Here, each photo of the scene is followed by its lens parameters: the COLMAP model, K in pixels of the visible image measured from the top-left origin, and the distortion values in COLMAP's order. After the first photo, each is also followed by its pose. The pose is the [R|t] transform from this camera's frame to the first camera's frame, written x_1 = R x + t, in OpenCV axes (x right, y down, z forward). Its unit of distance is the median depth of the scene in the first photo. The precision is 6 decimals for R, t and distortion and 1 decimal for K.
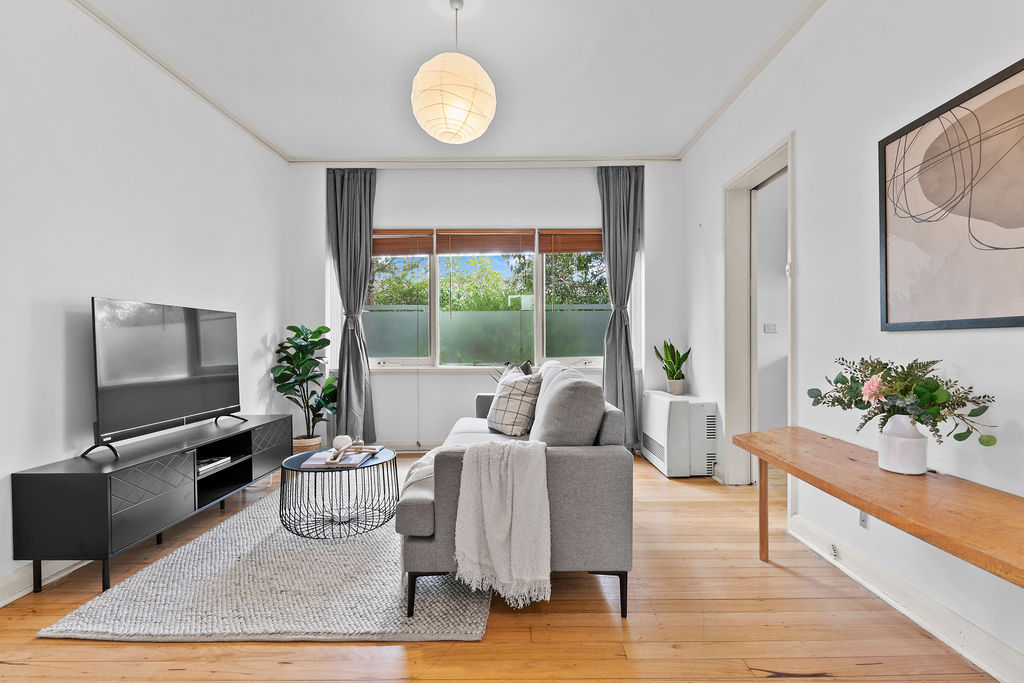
lens RADIAL K [[474.1, 0, 512.0], [0, 474.1, 341.5], [0, 0, 1]] dist [-0.007730, -0.000690]
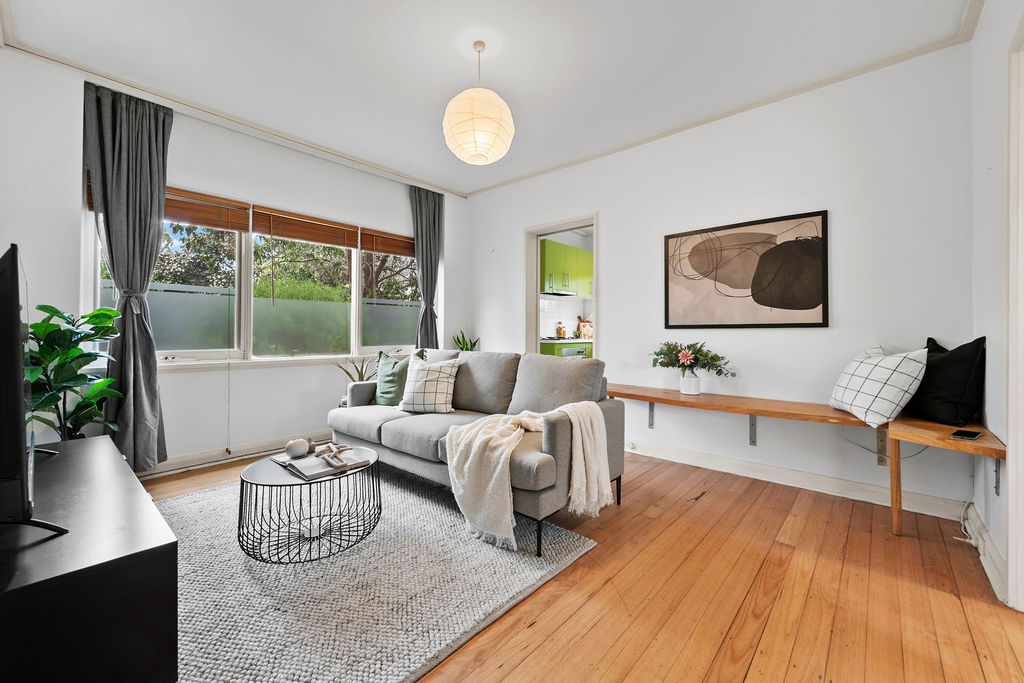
lens RADIAL K [[410.0, 0, 507.1], [0, 410.0, 328.2], [0, 0, 1]] dist [-0.000963, -0.000130]
pose [[0.670852, 0.016077, 0.741417, -0.445407], [-0.007282, 0.999860, -0.015092, 0.002941], [-0.741556, 0.004726, 0.670874, 0.144269]]
